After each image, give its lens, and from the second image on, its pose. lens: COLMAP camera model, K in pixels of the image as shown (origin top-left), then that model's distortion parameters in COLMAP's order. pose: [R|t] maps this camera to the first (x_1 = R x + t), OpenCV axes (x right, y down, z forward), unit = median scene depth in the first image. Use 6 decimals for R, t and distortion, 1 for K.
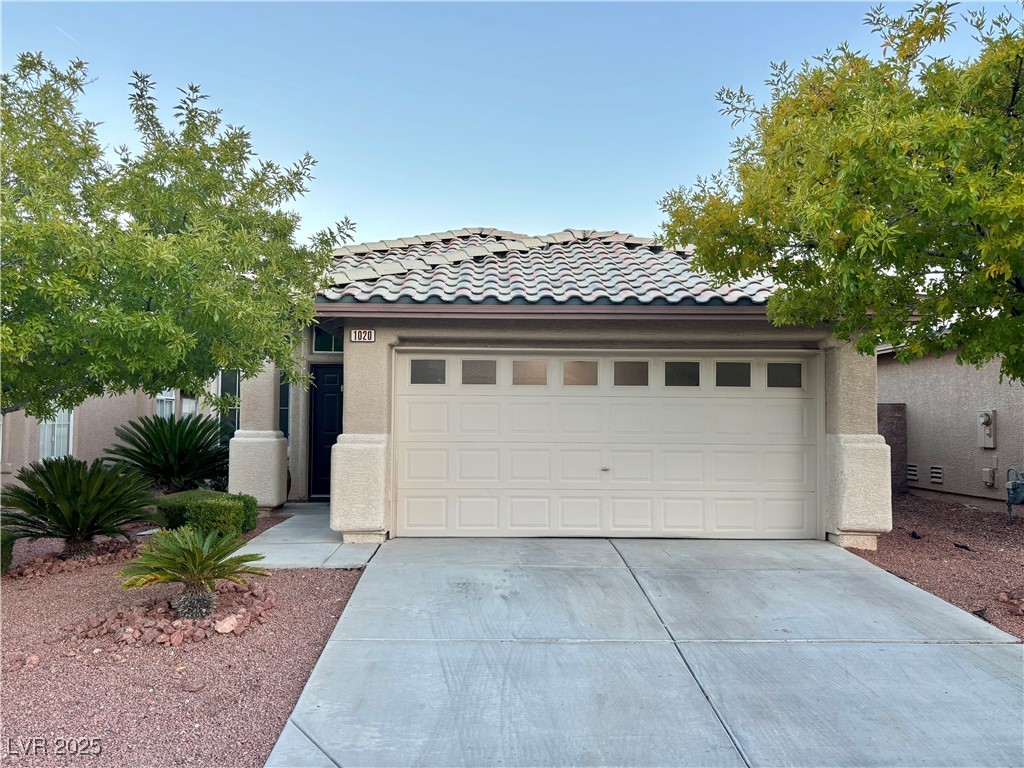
lens RADIAL K [[817.4, 0, 512.0], [0, 817.4, 384.0], [0, 0, 1]] dist [0.041328, 0.005351]
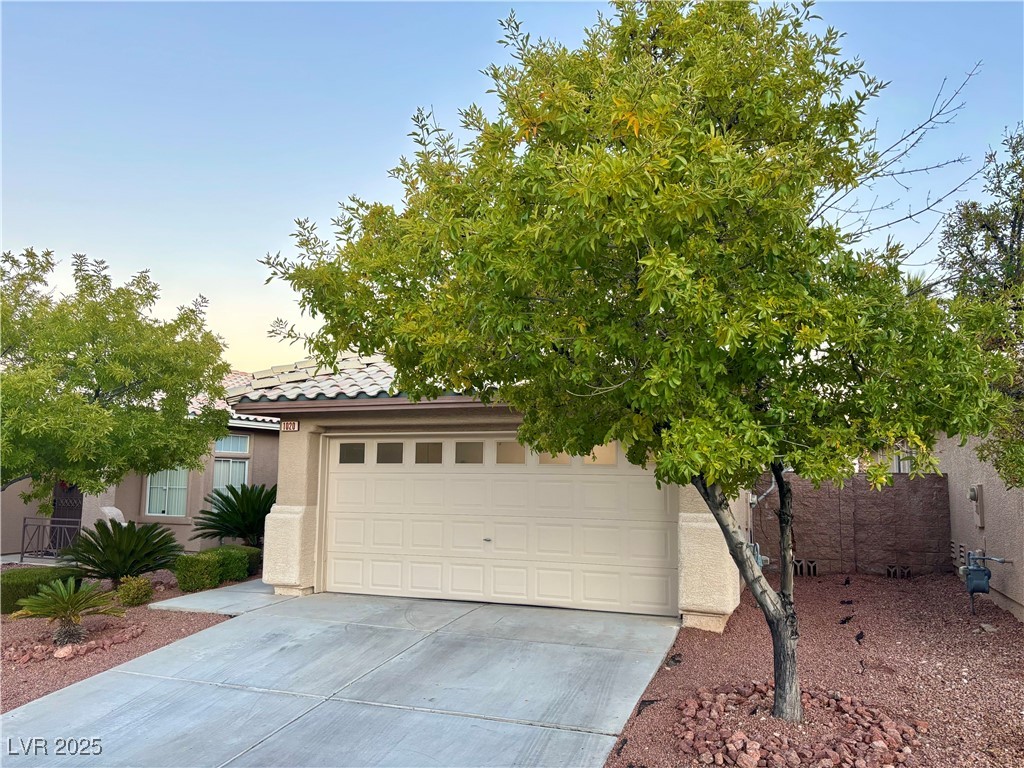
lens RADIAL K [[741.2, 0, 512.0], [0, 741.2, 384.0], [0, 0, 1]] dist [0.053266, -0.046509]
pose [[0.922244, -0.052218, -0.383065, 0.563441], [0.017029, 0.995362, -0.094686, -0.009484], [0.386233, 0.080801, 0.918856, 0.080163]]
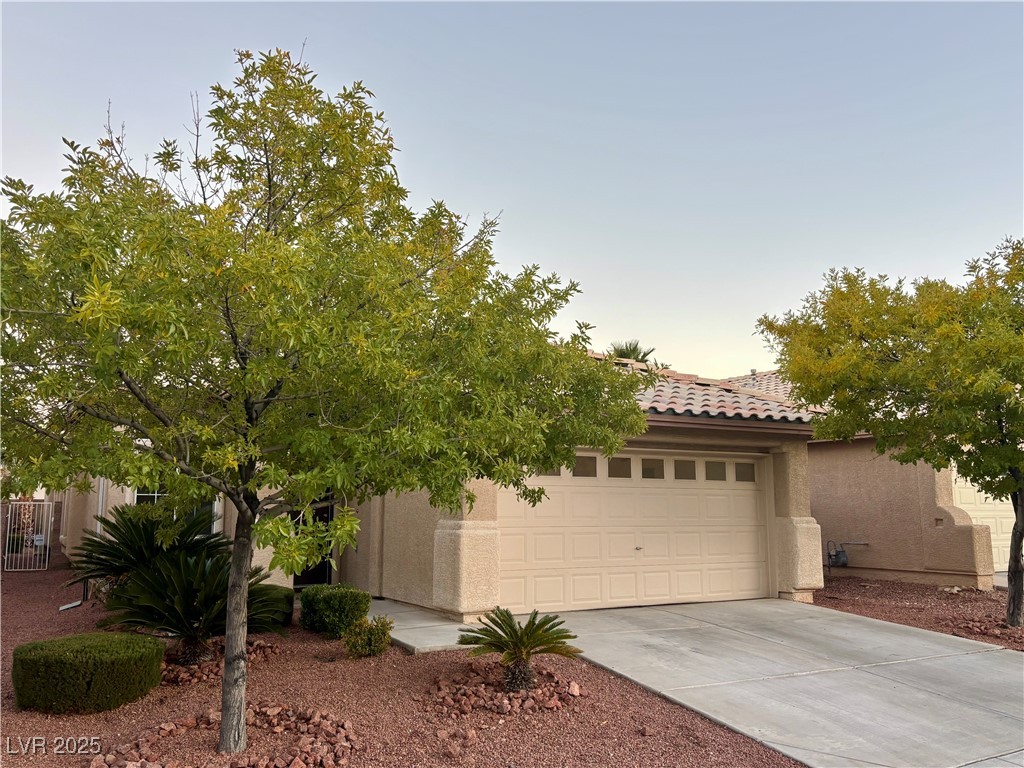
lens RADIAL K [[834.0, 0, 512.0], [0, 834.0, 384.0], [0, 0, 1]] dist [0.012037, 0.002840]
pose [[0.887968, 0.063369, 0.455518, -0.657352], [-0.017367, 0.994375, -0.104479, -0.005343], [-0.459577, 0.084863, 0.884074, -0.023628]]
